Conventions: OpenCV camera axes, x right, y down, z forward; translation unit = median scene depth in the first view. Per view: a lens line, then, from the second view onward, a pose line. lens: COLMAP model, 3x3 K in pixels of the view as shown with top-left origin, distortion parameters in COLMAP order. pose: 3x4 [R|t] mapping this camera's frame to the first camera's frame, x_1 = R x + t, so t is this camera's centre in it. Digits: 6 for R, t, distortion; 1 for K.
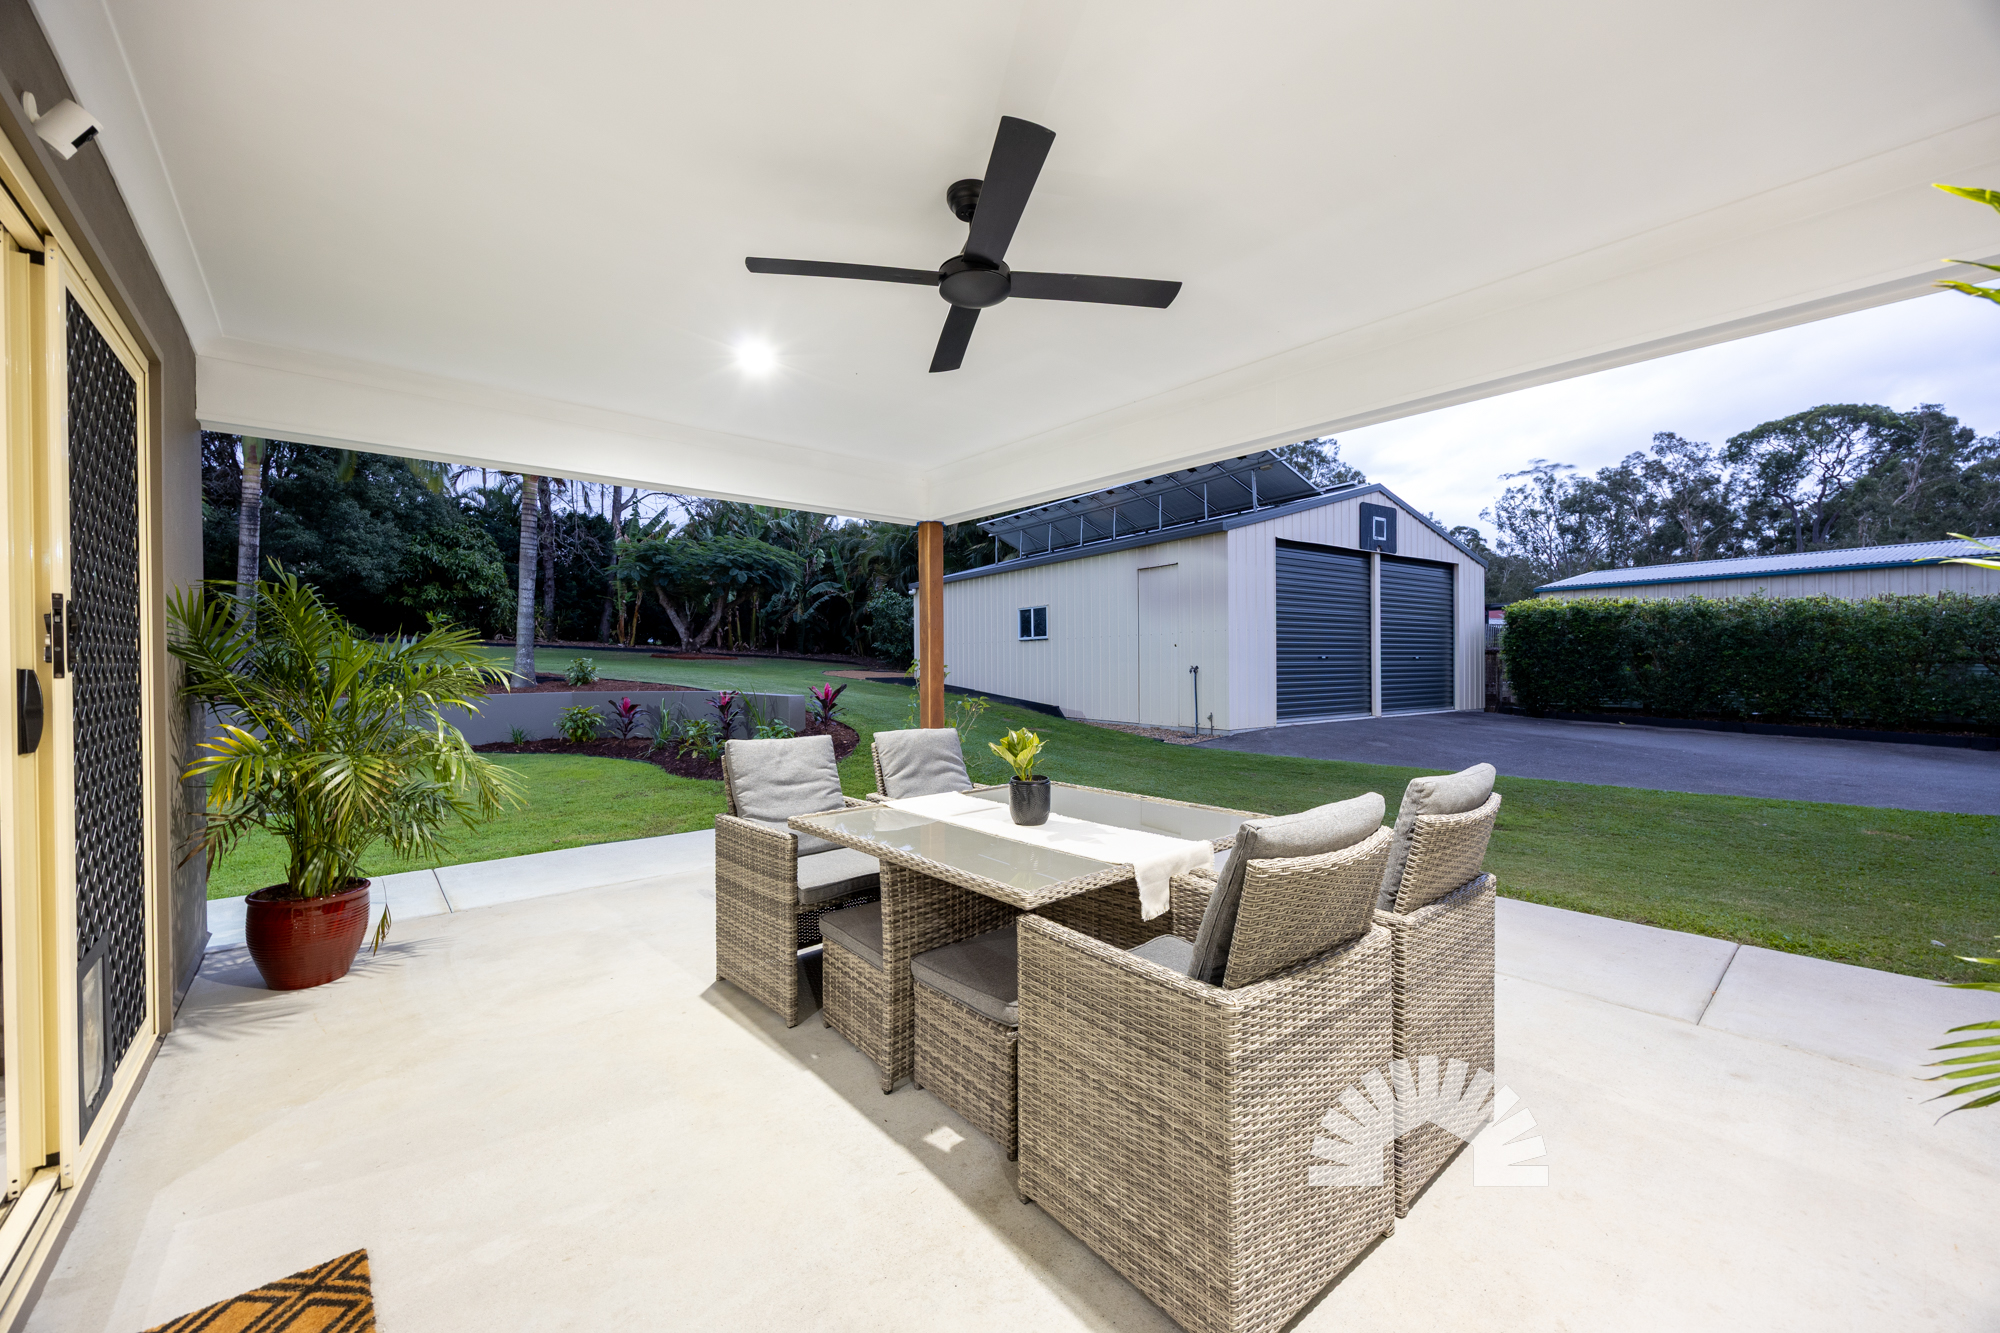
lens RADIAL K [[780.2, 0, 1000.0], [0, 780.2, 666.5], [0, 0, 1]] dist [-0.000421, -0.000093]
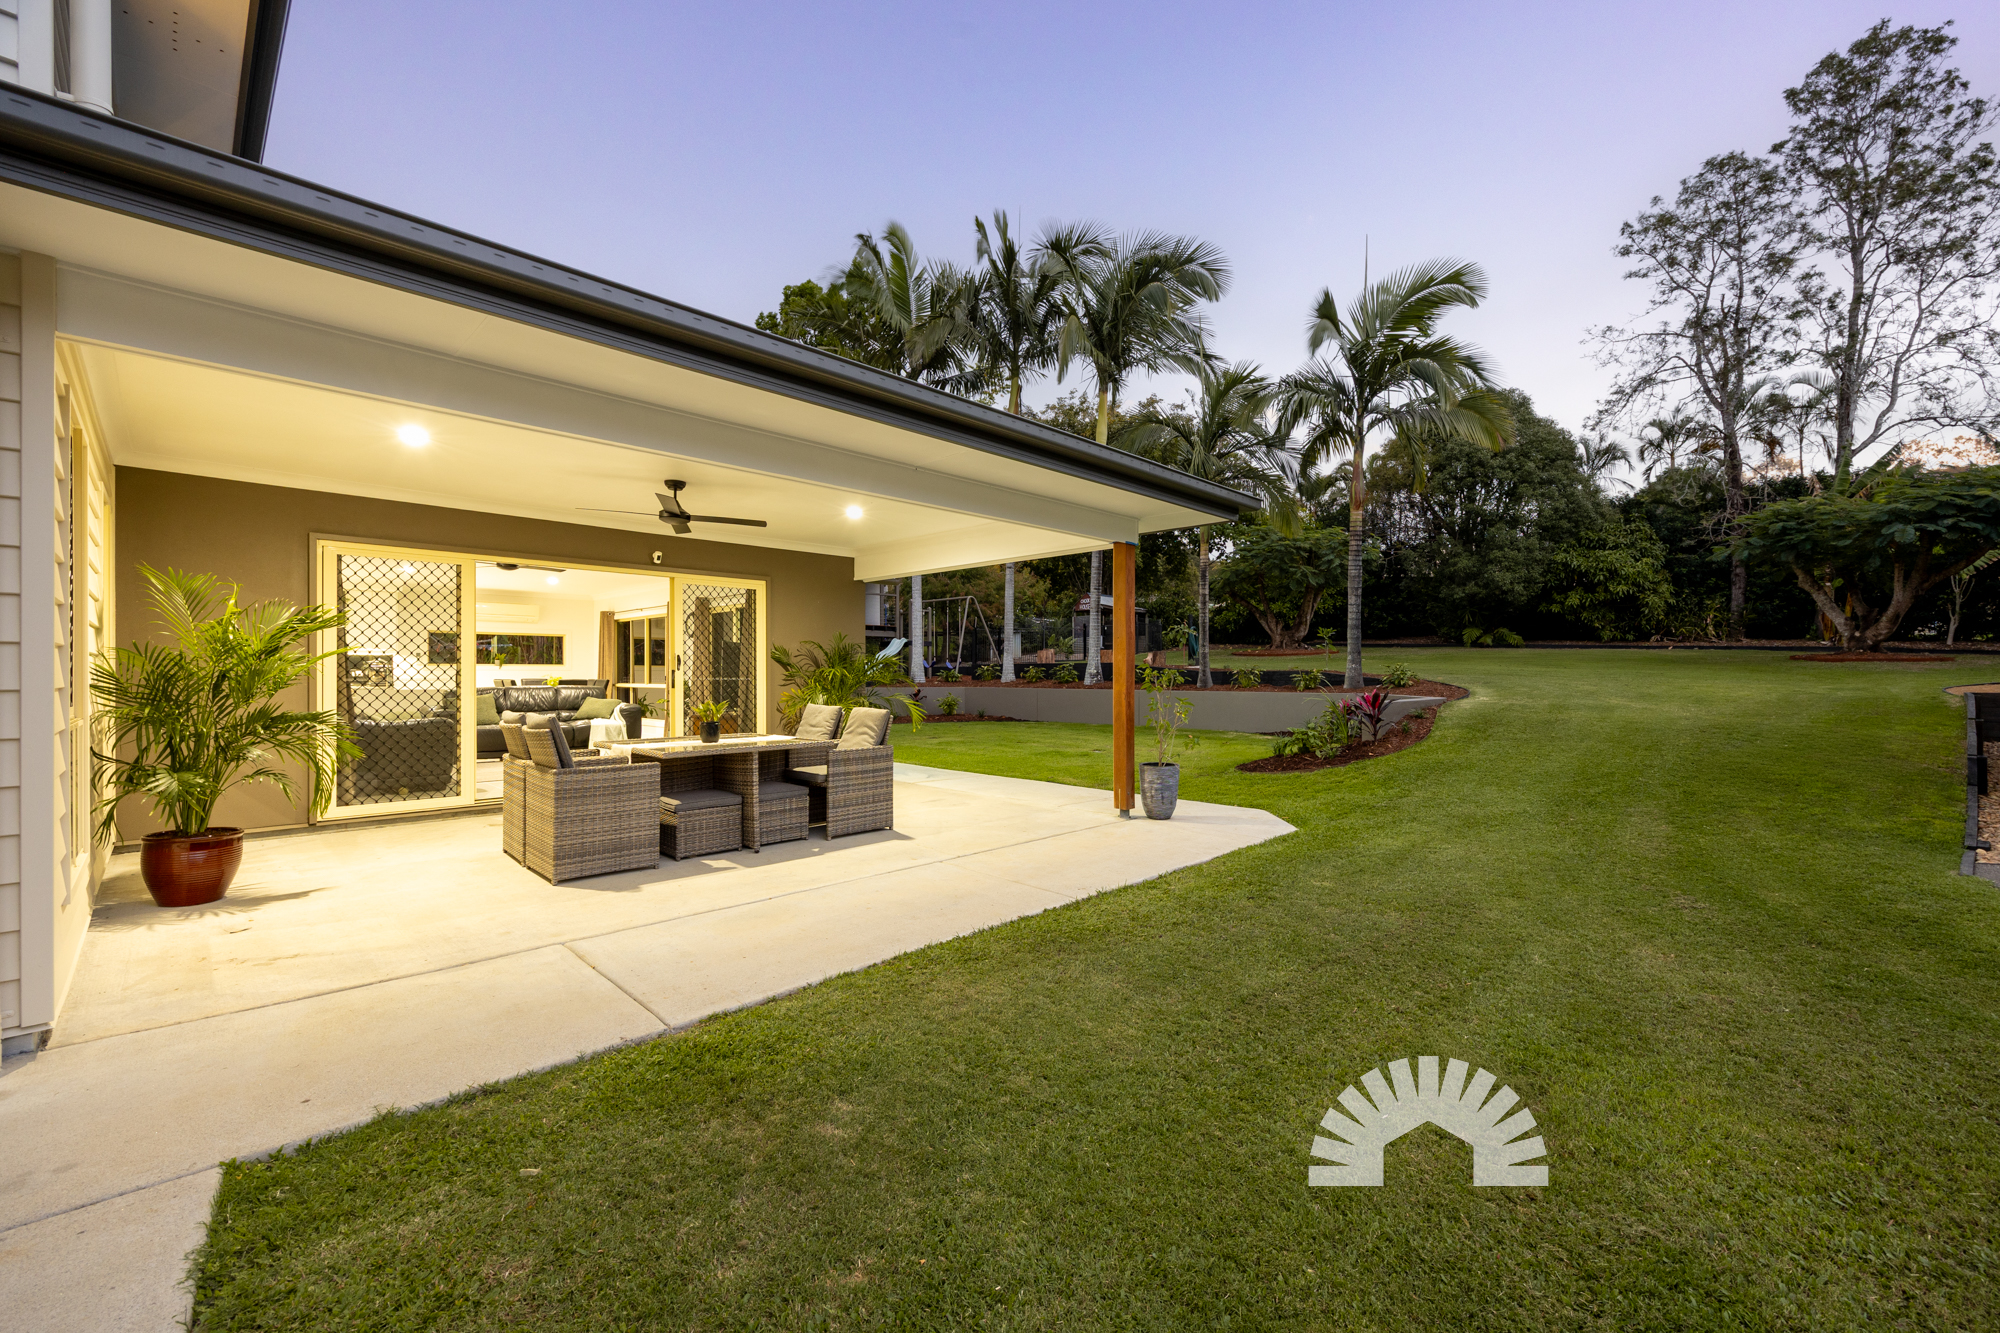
lens RADIAL K [[802.7, 0, 1000.0], [0, 802.7, 666.5], [0, 0, 1]] dist [-0.002647, -0.000614]
pose [[0.079900, -0.003242, -0.996798, 0.254680], [-0.000233, 0.999995, -0.003271, -0.002490], [0.996803, 0.000494, 0.079899, 0.178279]]
